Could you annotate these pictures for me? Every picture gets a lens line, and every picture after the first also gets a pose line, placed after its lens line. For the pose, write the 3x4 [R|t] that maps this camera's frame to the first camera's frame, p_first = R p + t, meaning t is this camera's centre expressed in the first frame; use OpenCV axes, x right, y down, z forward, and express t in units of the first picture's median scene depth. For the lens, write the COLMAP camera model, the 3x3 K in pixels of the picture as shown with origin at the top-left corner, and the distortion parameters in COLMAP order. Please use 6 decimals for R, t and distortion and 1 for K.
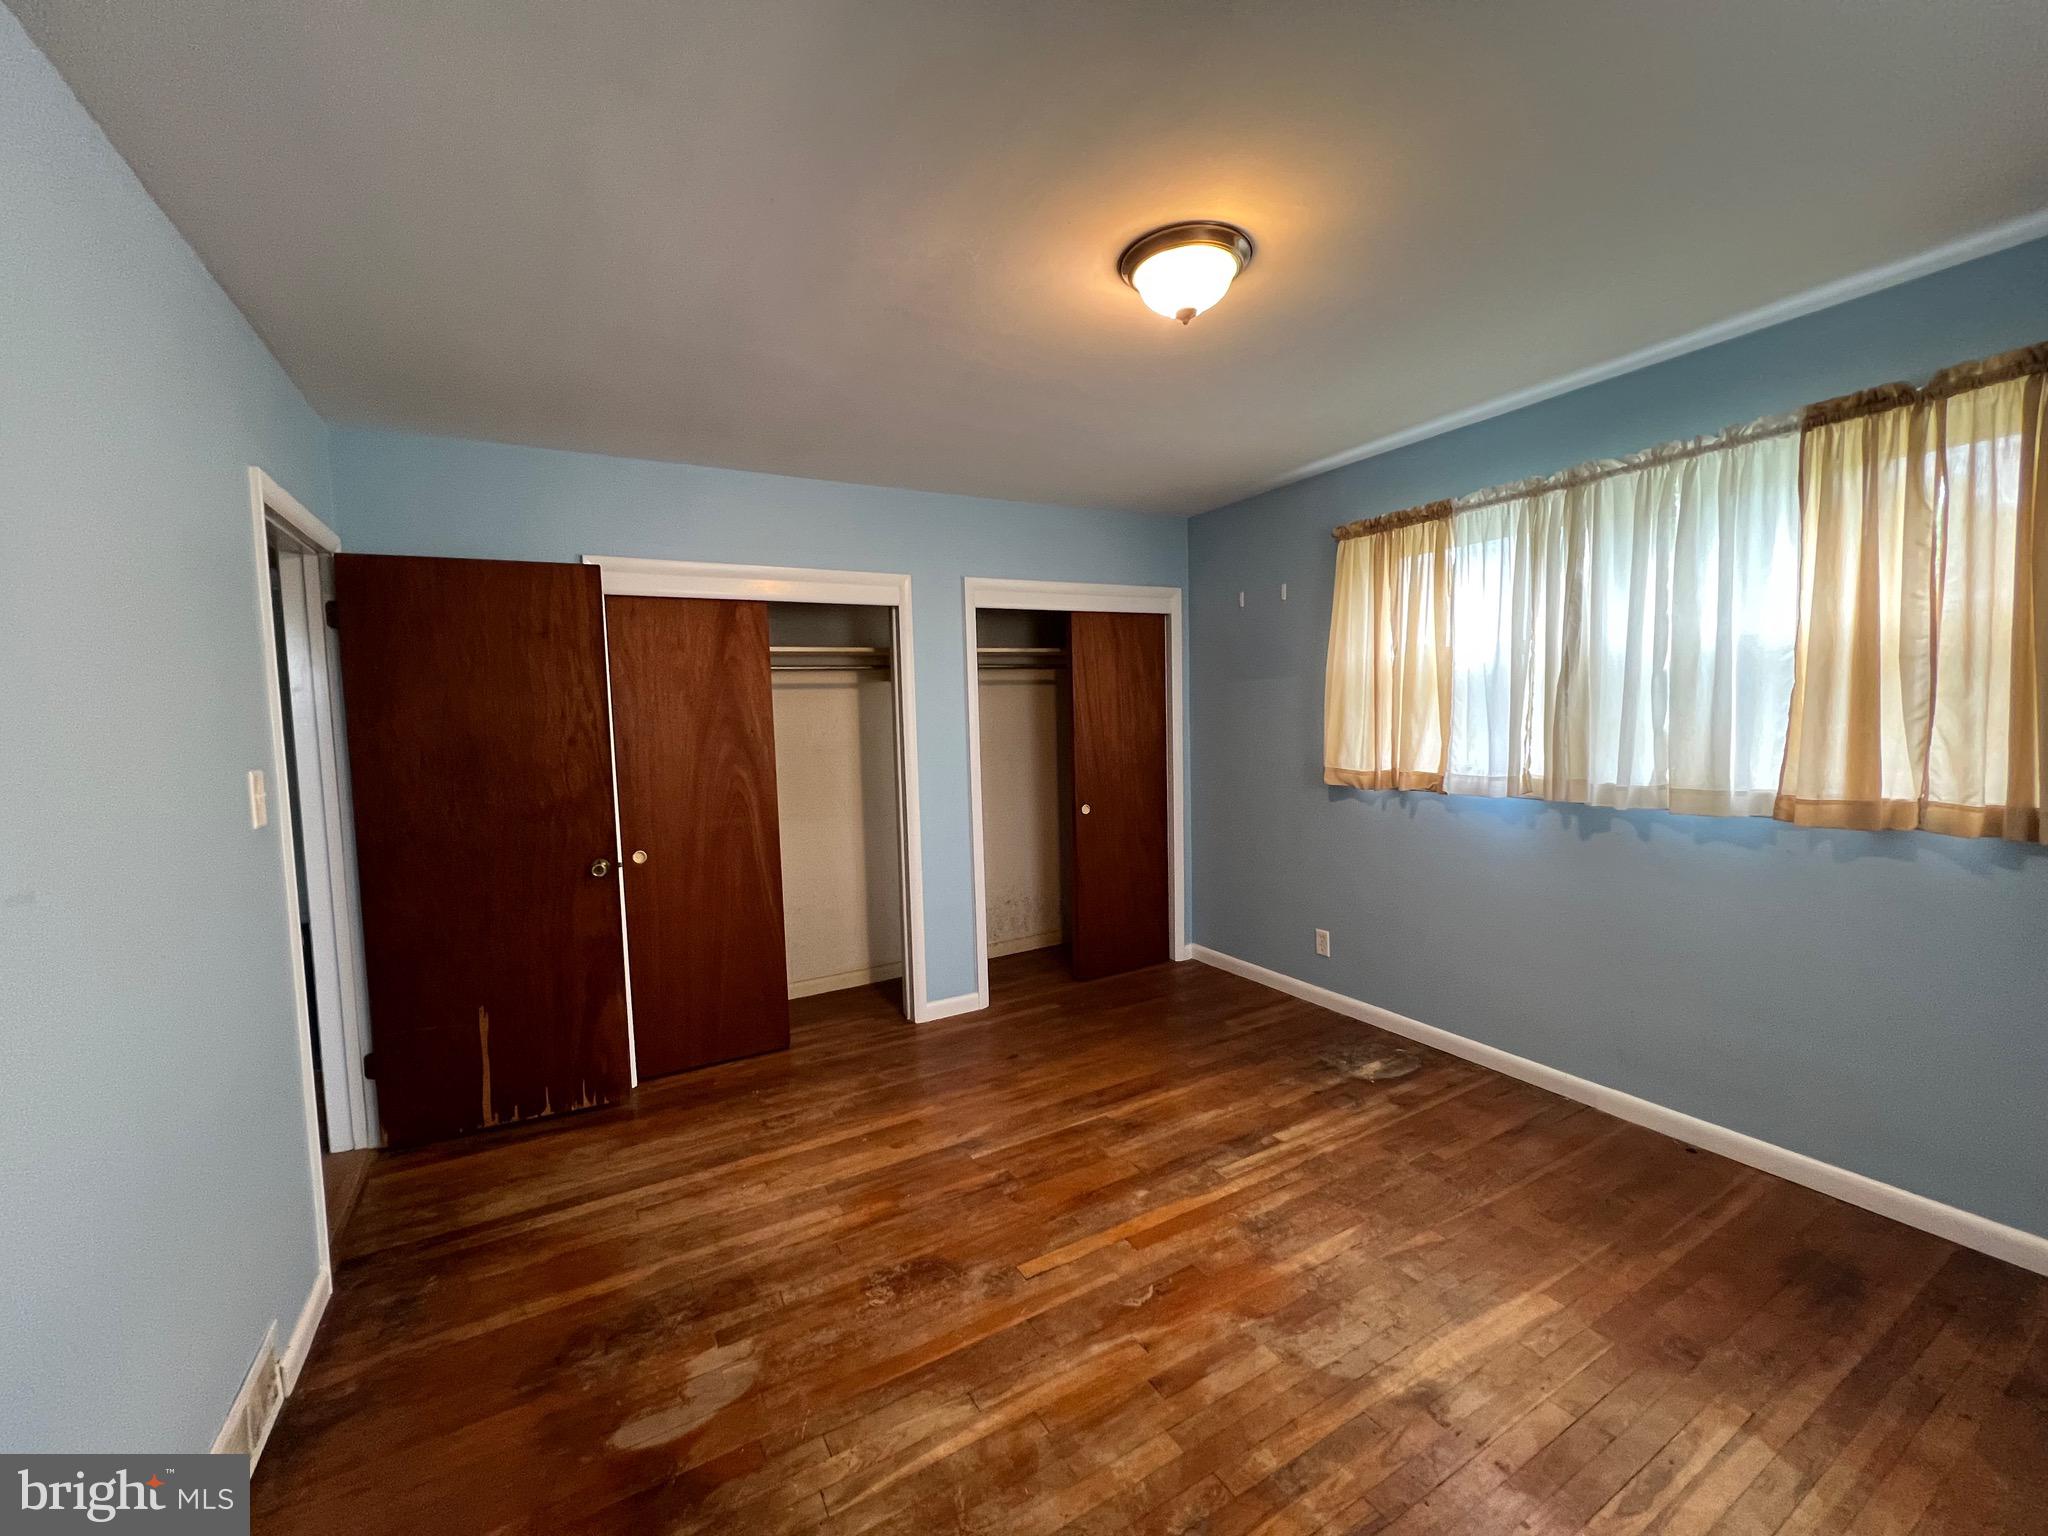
lens RADIAL K [[818.1, 0, 1024.0], [0, 818.1, 768.0], [0, 0, 1]] dist [-0.002628, 0.001106]
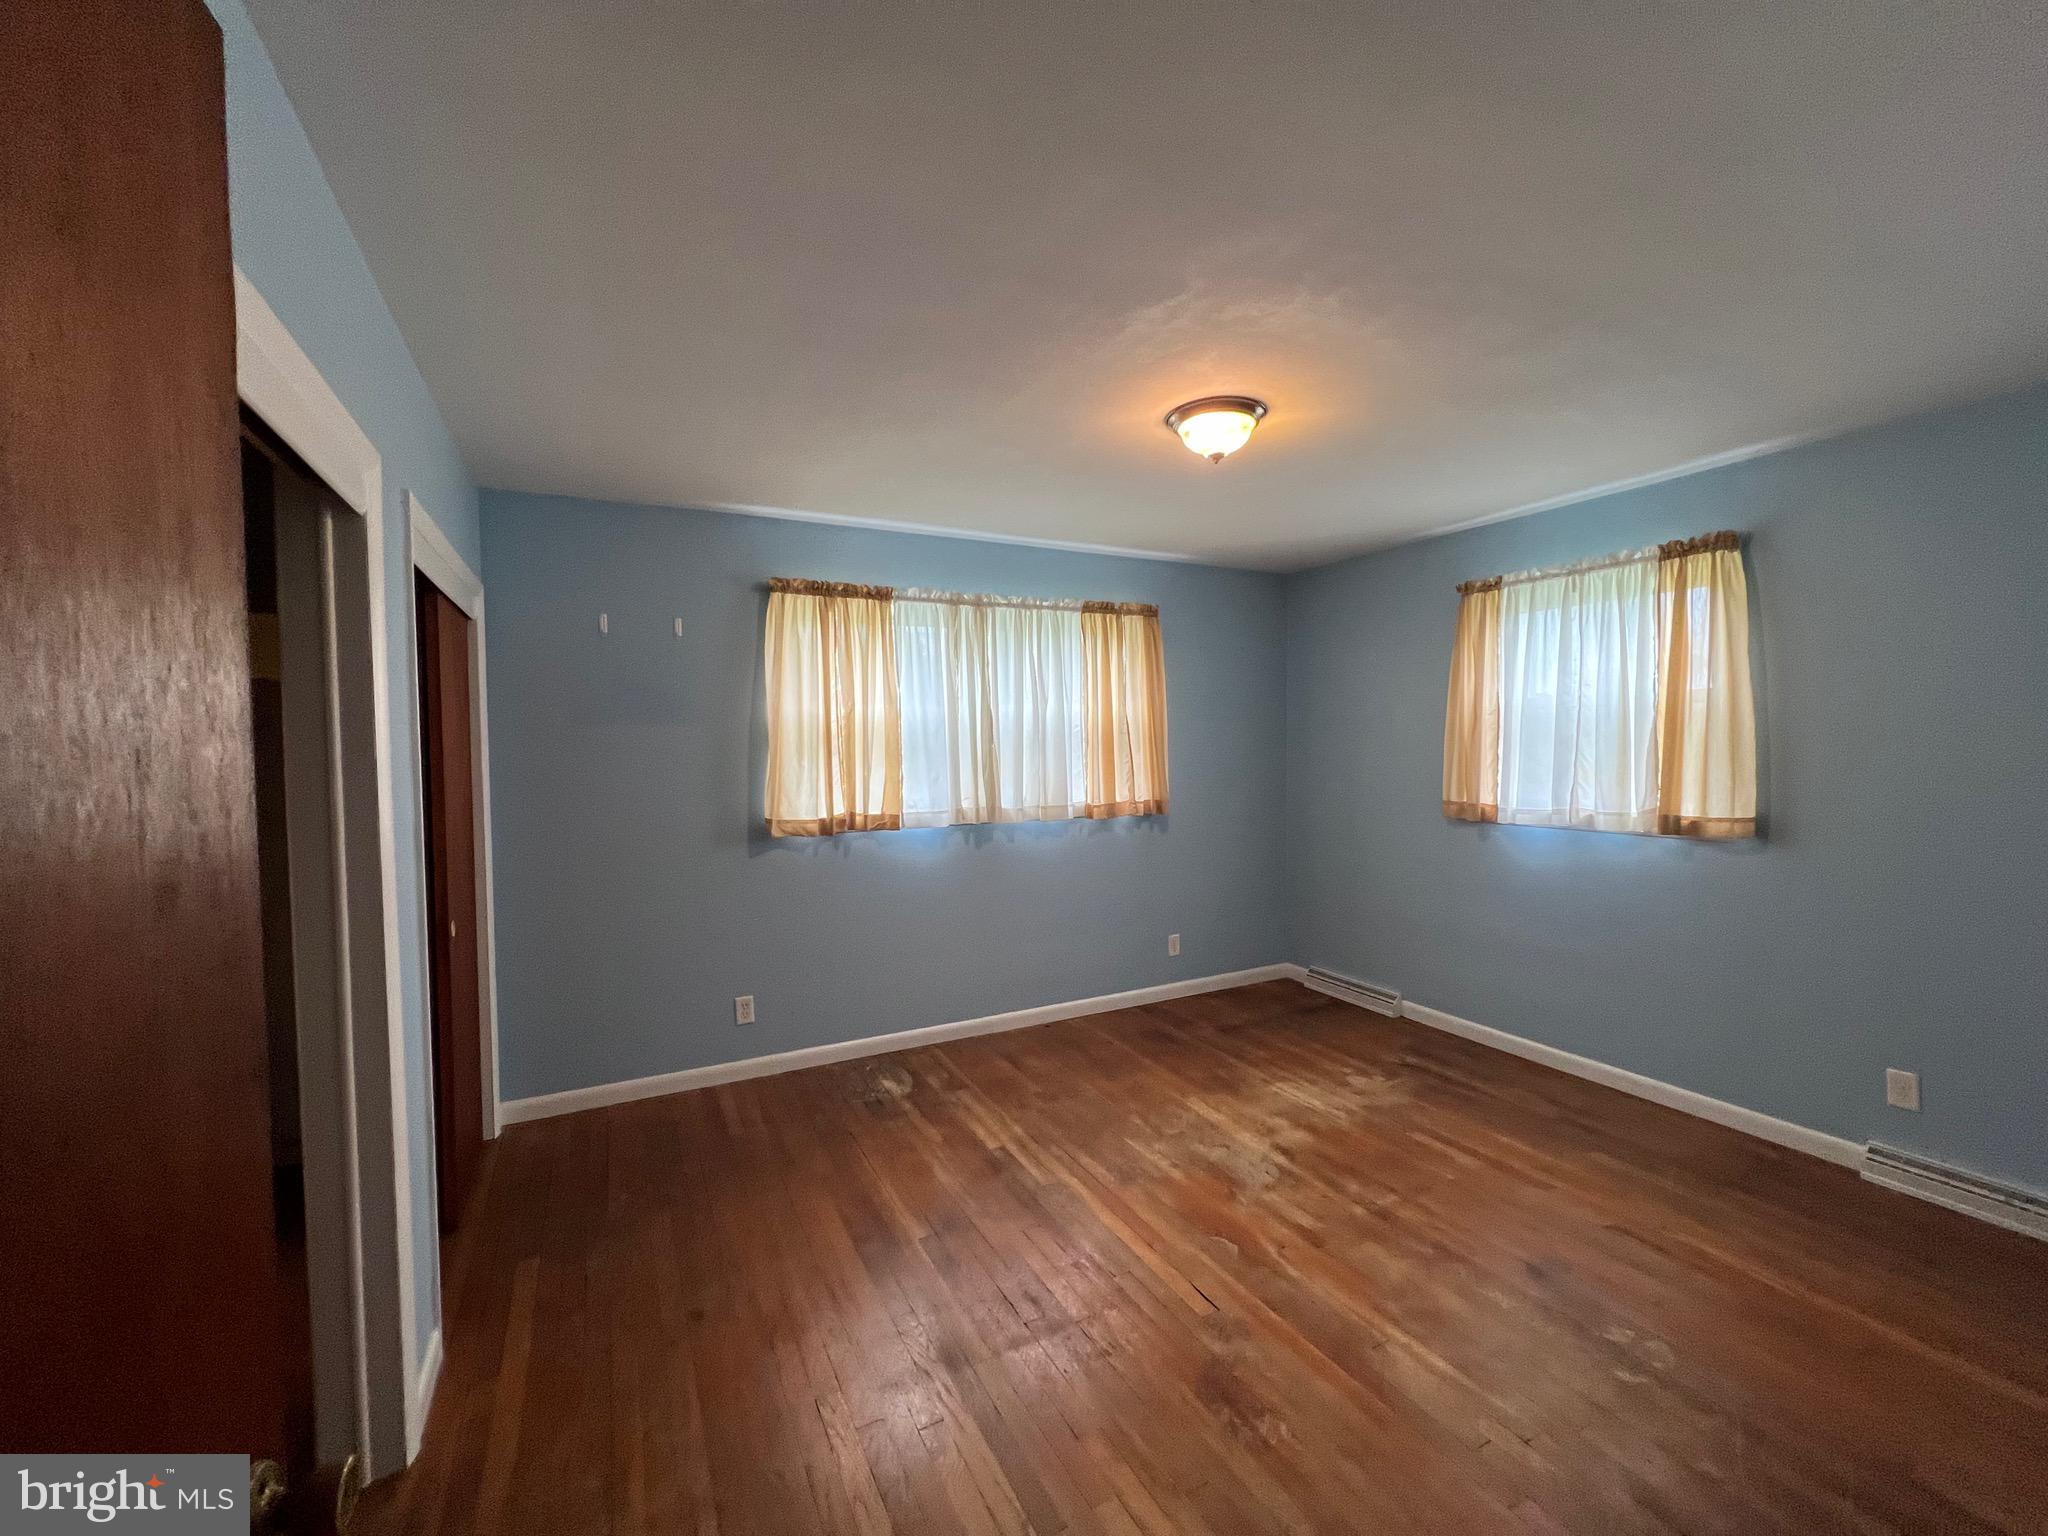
lens RADIAL K [[817.2, 0, 1024.0], [0, 817.2, 768.0], [0, 0, 1]] dist [-0.006803, 0.000250]
pose [[0.045962, -0.000368, 0.998943, -0.834156], [0.082729, 0.996566, -0.003440, -0.048504], [-0.995512, 0.082800, 0.045835, 0.937127]]
